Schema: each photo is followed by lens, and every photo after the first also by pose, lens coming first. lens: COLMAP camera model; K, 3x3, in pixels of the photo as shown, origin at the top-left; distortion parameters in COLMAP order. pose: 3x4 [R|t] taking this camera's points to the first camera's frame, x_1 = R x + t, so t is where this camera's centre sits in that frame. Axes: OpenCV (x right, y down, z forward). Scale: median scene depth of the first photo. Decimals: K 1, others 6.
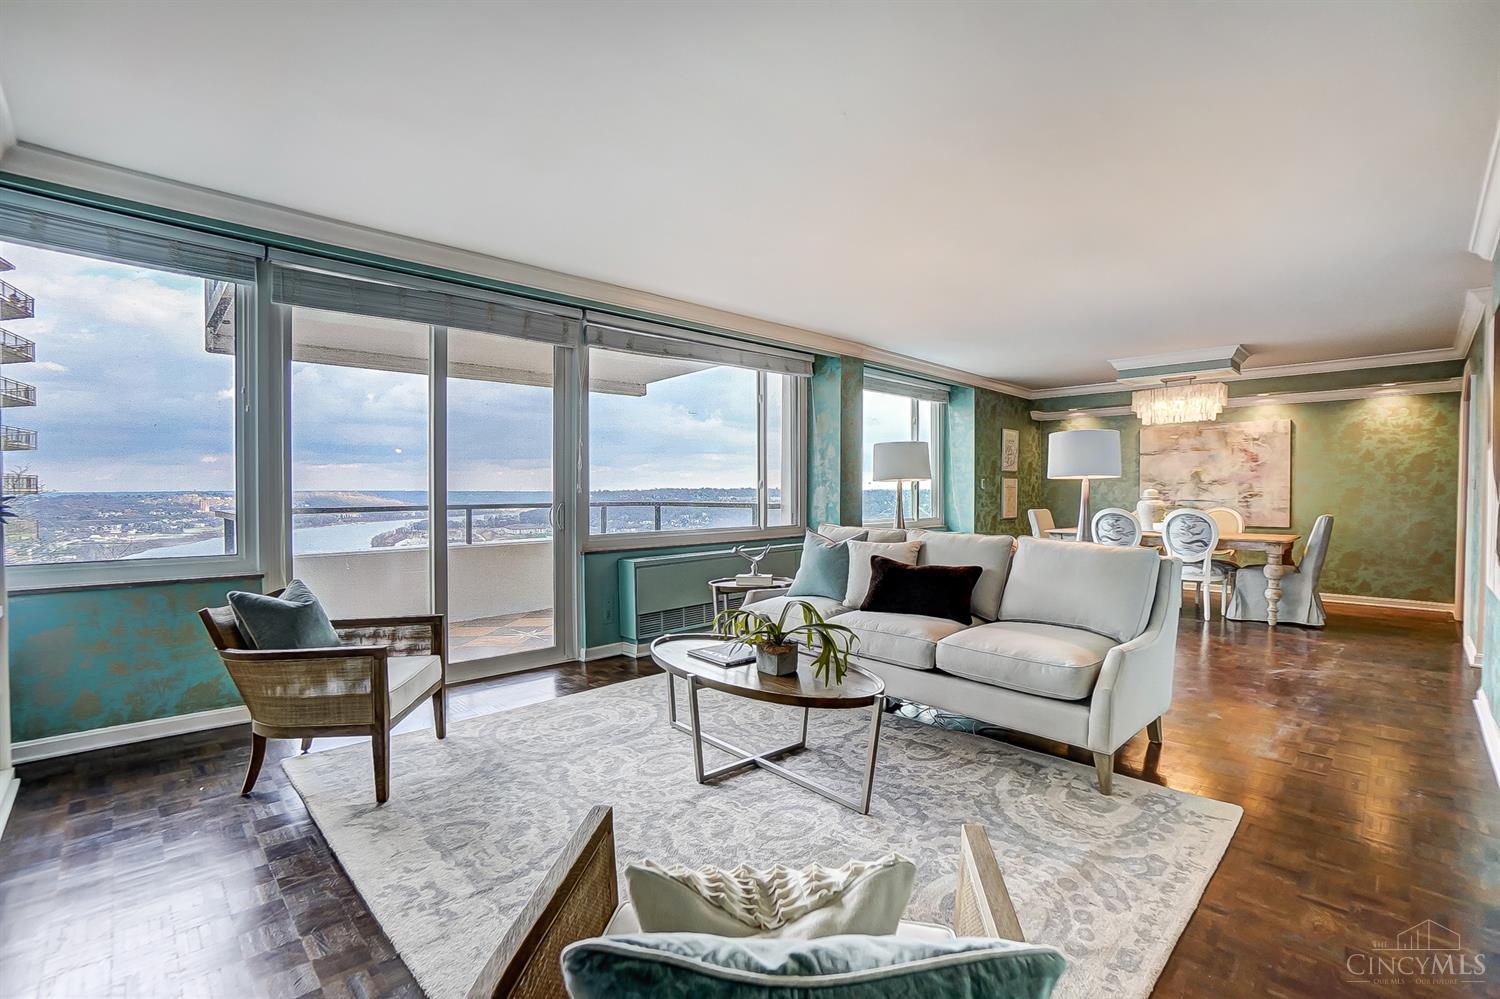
lens RADIAL K [[675.9, 0, 753.2], [0, 675.9, 501.9], [0, 0, 1]] dist [-0.068537, 0.026701]
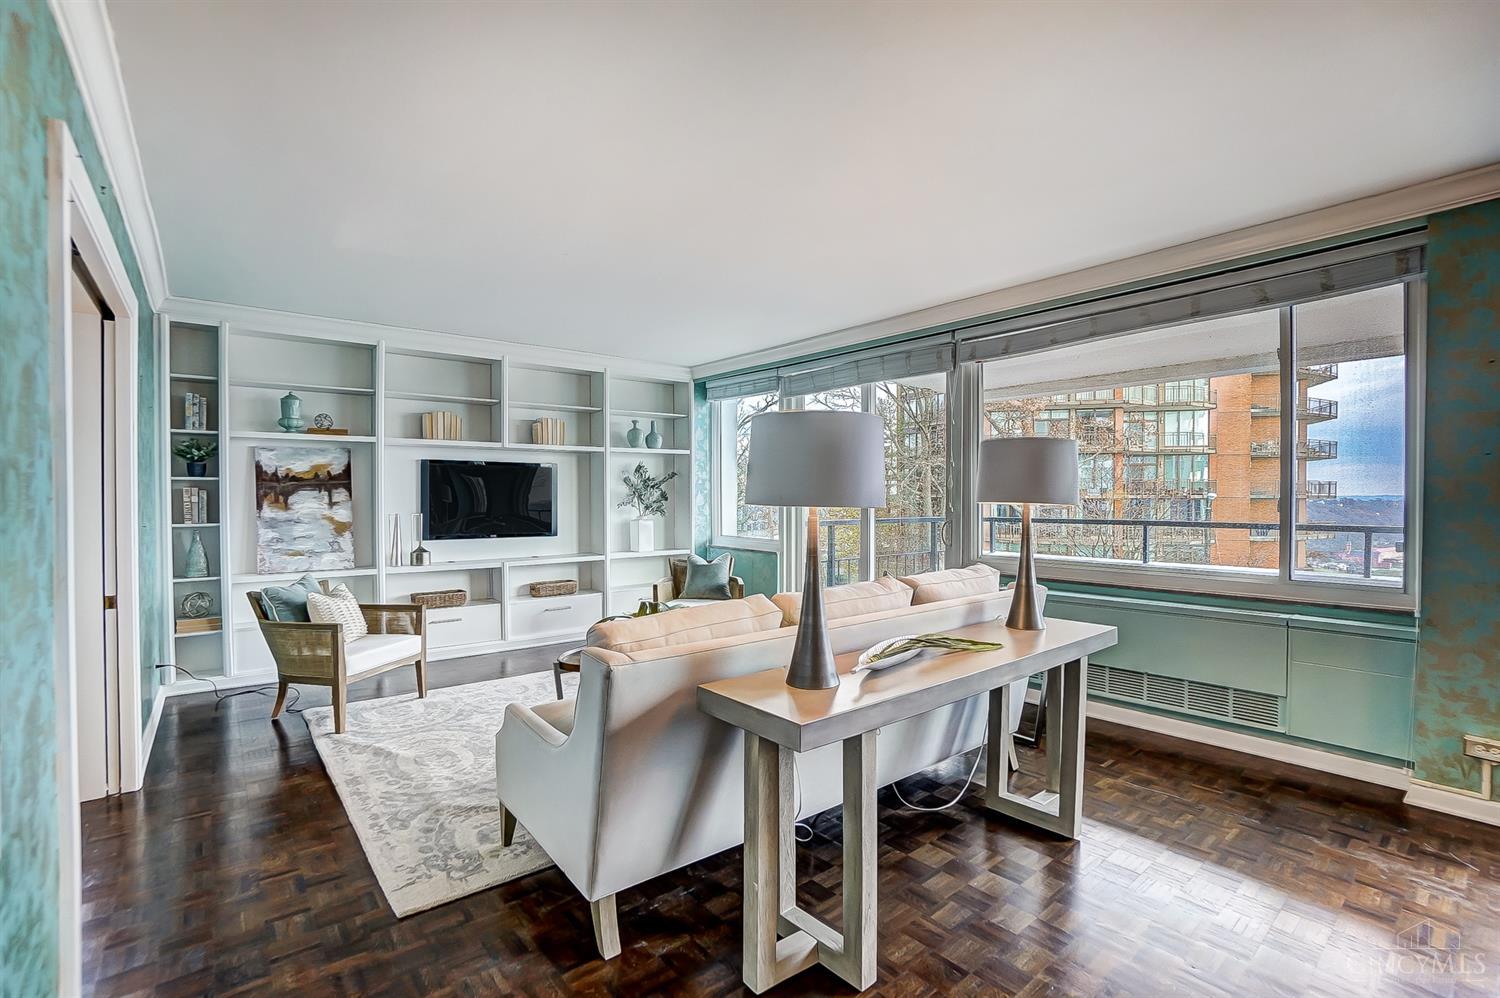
lens RADIAL K [[675.9, 0, 753.2], [0, 675.9, 501.4], [0, 0, 1]] dist [-0.068537, 0.026701]
pose [[-0.081424, 0.012060, -0.996607, 1.104252], [-0.013119, 0.999827, 0.013171, -0.051810], [0.996593, 0.014147, -0.081252, 1.084577]]
